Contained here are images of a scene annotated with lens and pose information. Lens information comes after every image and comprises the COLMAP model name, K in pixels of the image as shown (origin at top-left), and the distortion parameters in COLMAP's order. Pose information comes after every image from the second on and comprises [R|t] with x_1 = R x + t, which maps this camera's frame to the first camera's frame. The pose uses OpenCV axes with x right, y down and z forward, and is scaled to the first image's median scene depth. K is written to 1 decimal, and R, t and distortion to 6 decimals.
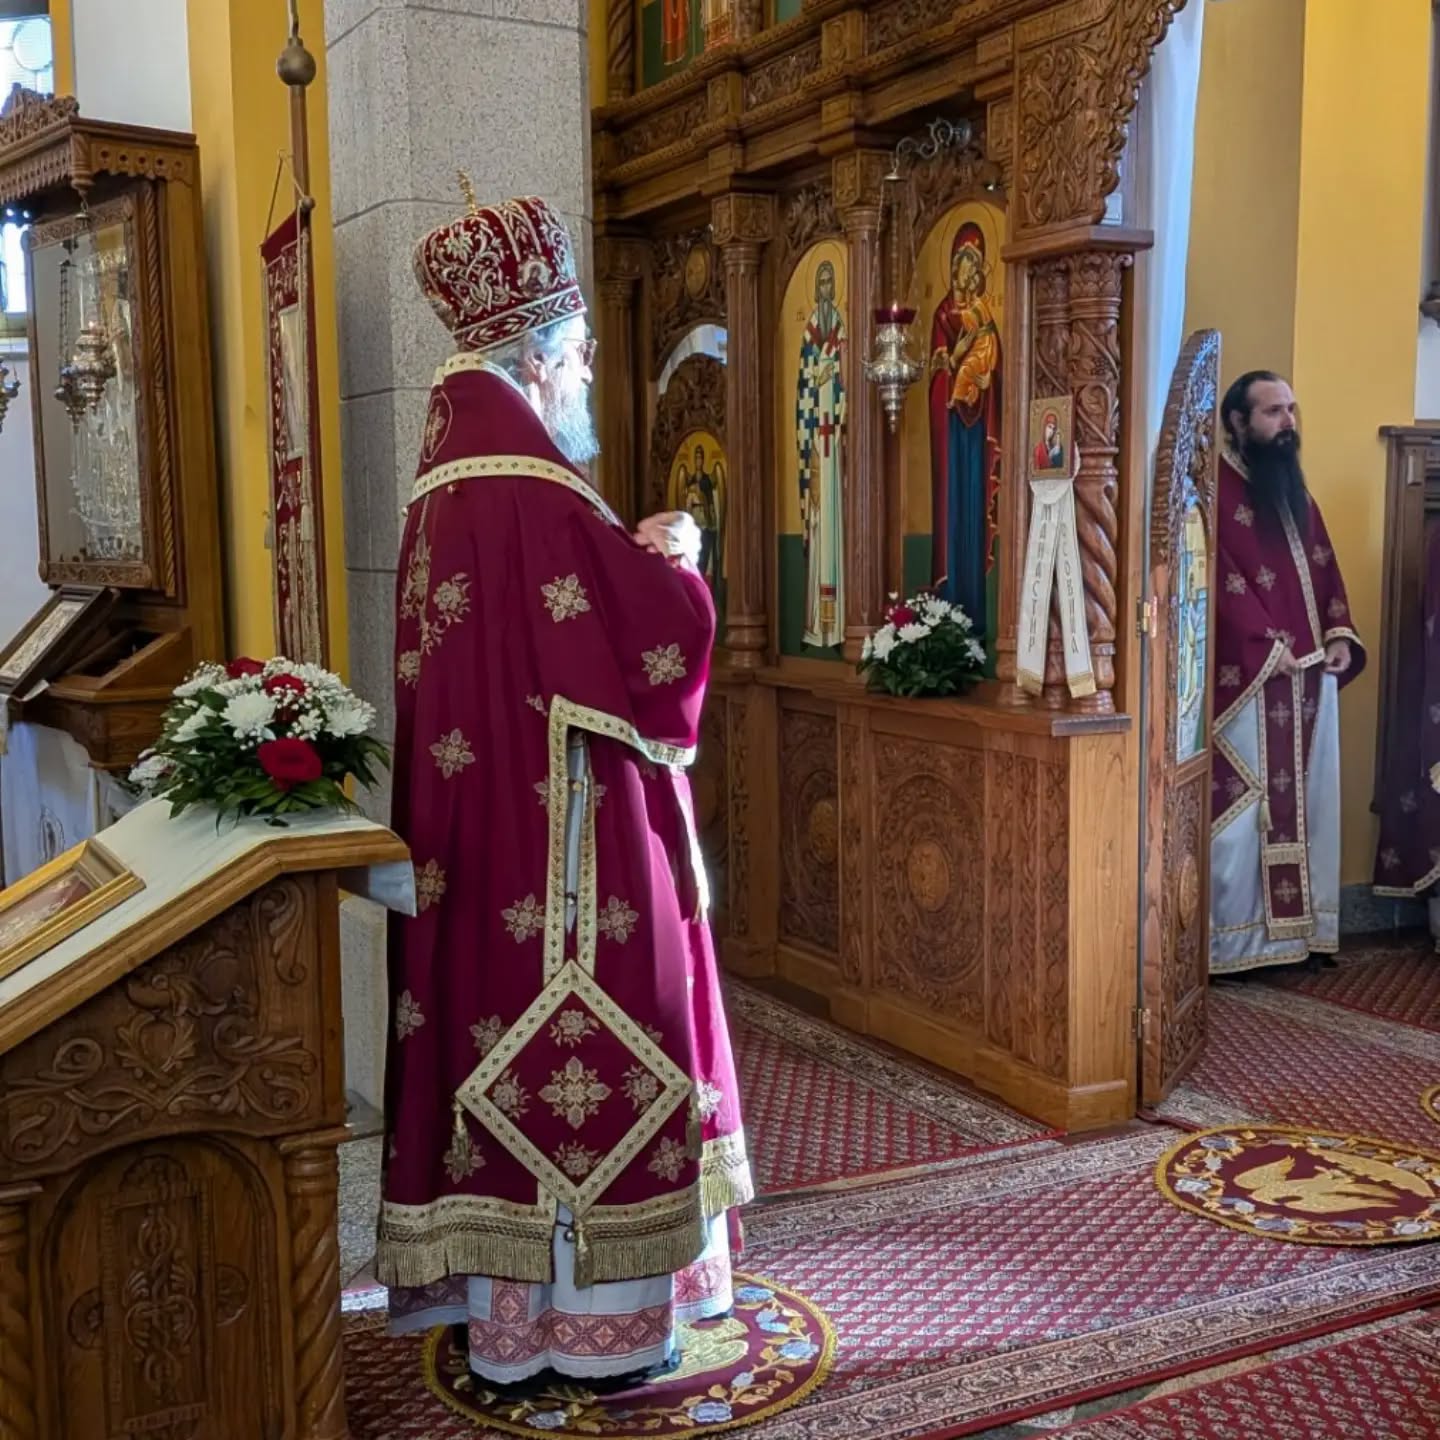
lens RADIAL K [[1959.7, 0, 751.5], [0, 1959.7, 690.9], [0, 0, 1]] dist [0.027163, 0.000000]
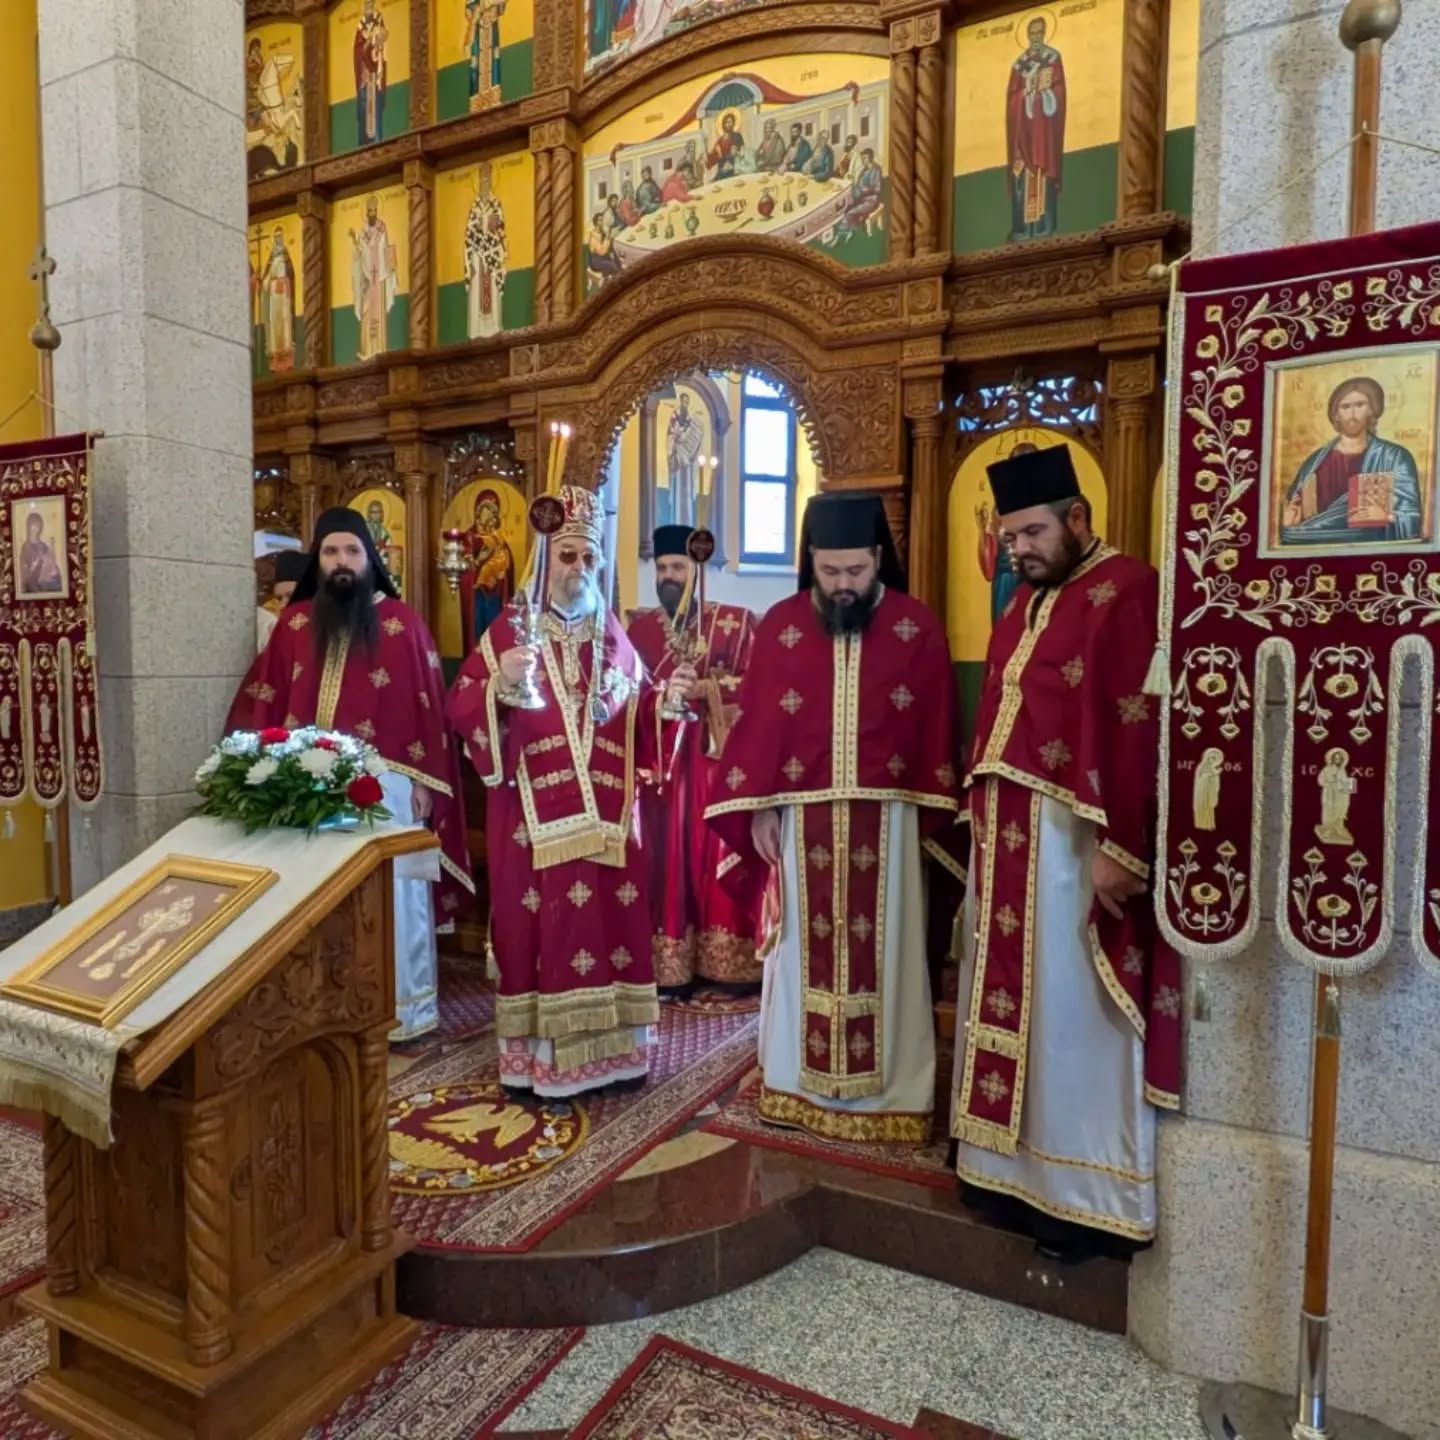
lens RADIAL K [[1052.9, 0, 695.6], [0, 1052.9, 672.9], [0, 0, 1]] dist [-0.010090, -0.004897]
pose [[0.836659, 0.021106, 0.547318, -0.236306], [0.018285, 0.997624, -0.066422, 0.002189], [-0.547419, 0.065580, 0.834285, 0.071560]]
